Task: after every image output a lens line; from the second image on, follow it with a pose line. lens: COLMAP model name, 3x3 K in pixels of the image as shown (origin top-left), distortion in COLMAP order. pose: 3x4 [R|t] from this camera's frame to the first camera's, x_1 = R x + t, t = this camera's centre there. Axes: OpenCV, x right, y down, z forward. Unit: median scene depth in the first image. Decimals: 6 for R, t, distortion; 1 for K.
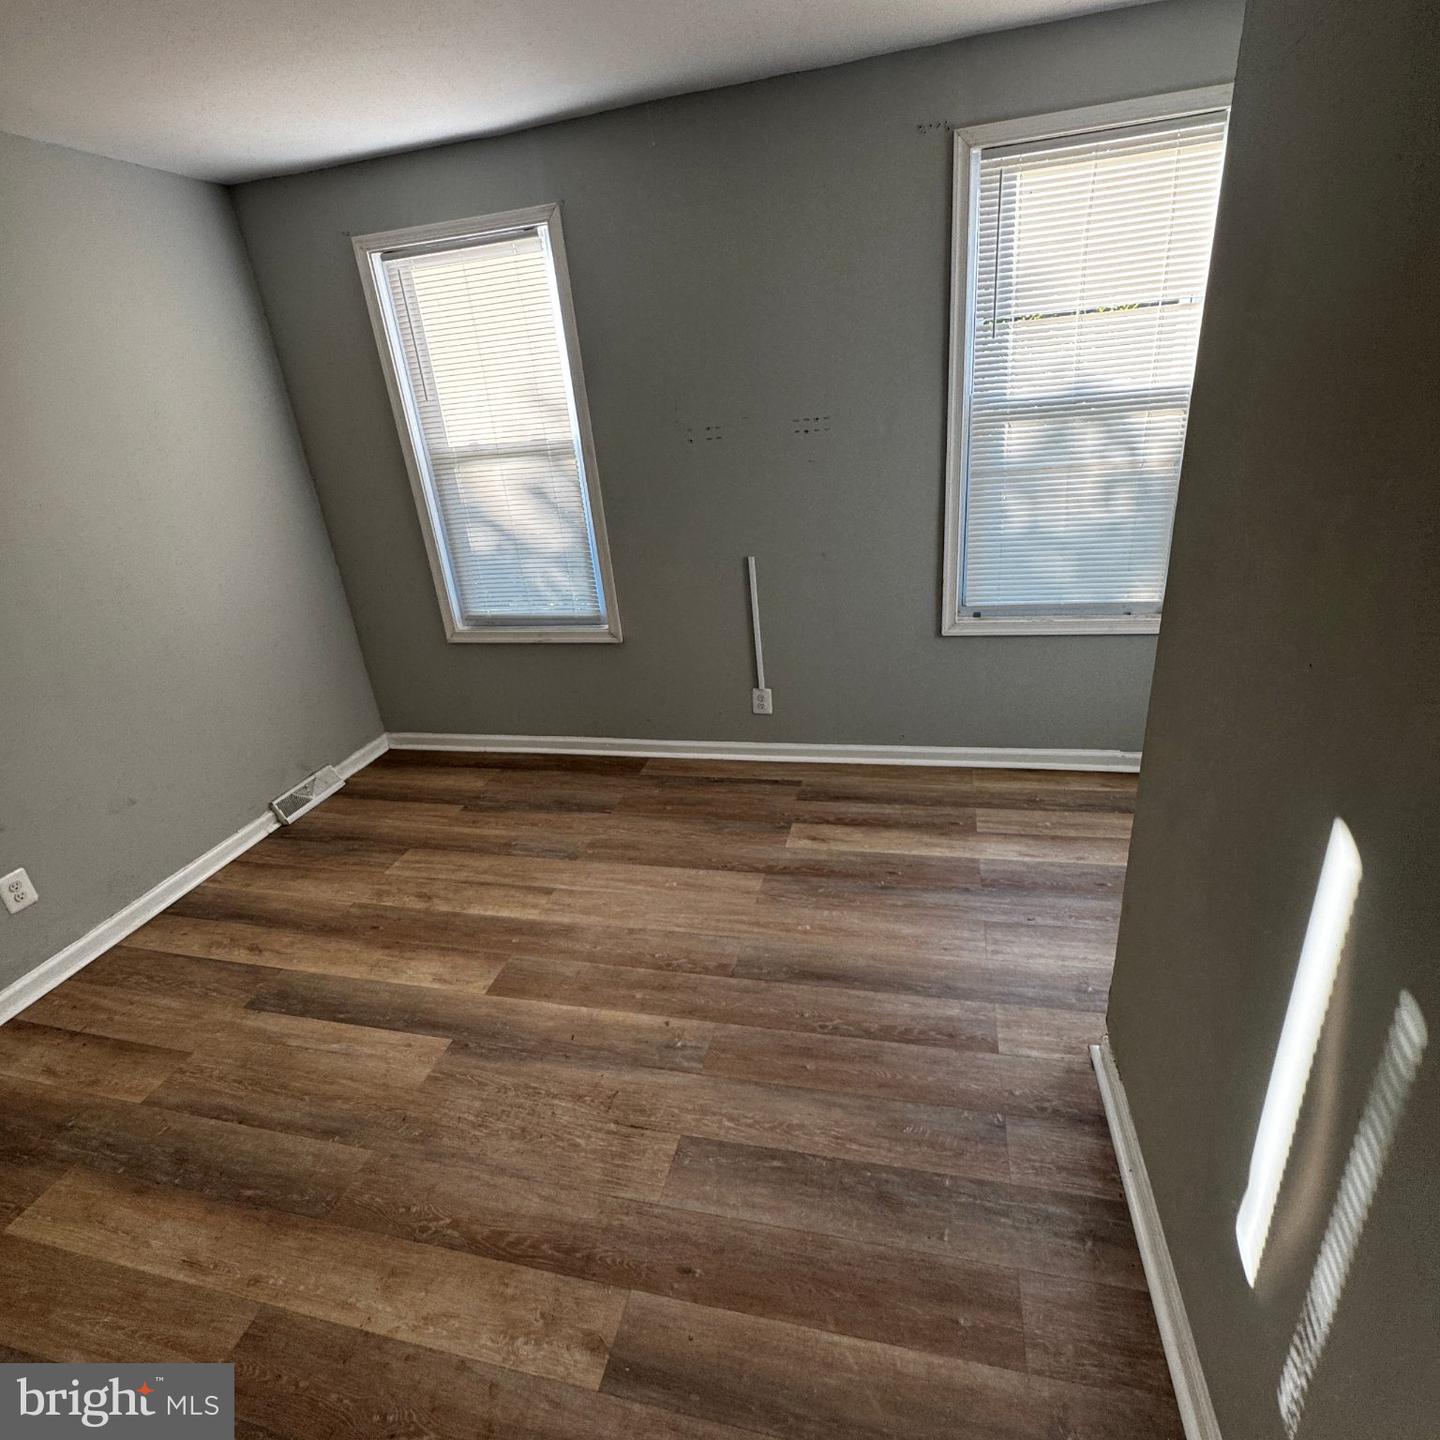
lens RADIAL K [[768.1, 0, 720.0], [0, 768.1, 720.0], [0, 0, 1]] dist [0.003821, 0.000589]
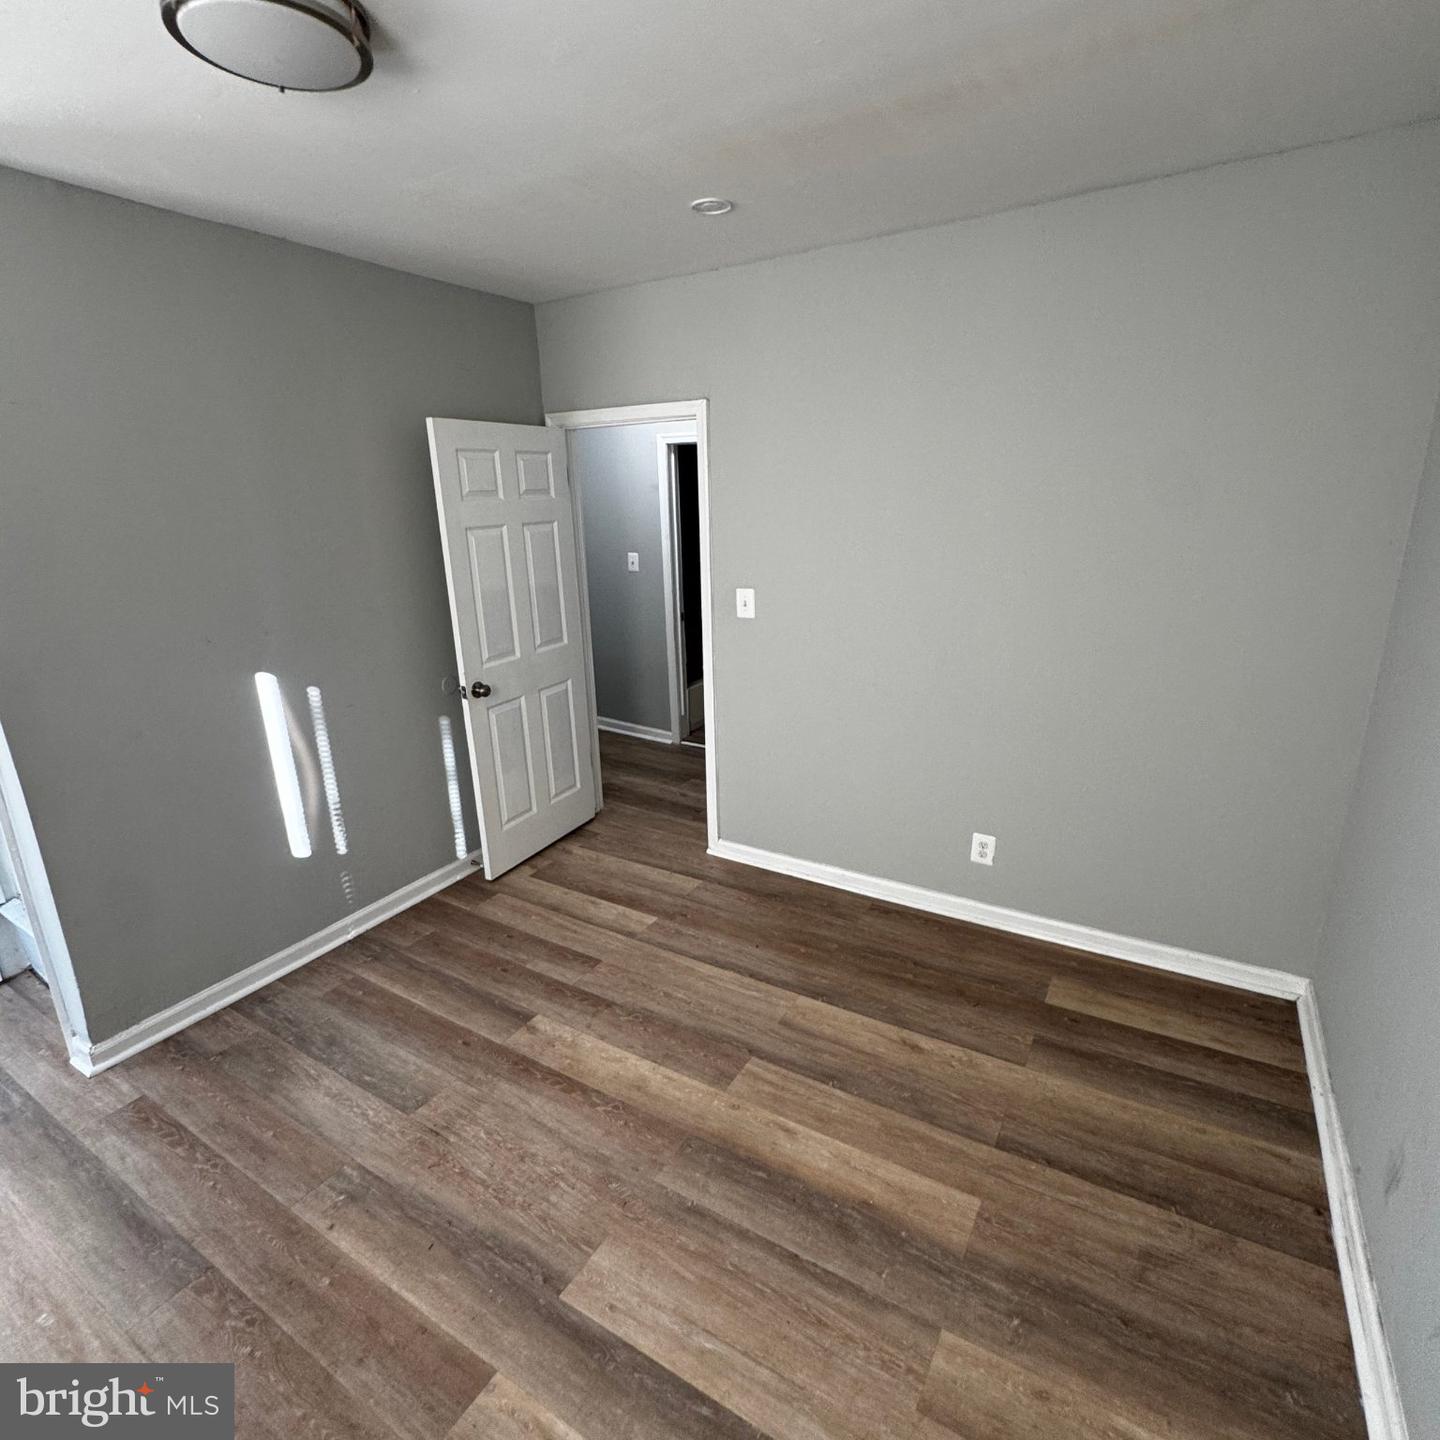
lens RADIAL K [[768.1, 0, 720.0], [0, 768.1, 720.0], [0, 0, 1]] dist [0.003821, 0.000589]
pose [[-0.948864, 0.029953, 0.314262, -0.914609], [0.221338, 0.772938, 0.594623, -0.544961], [-0.225094, 0.633774, -0.740042, 1.405464]]
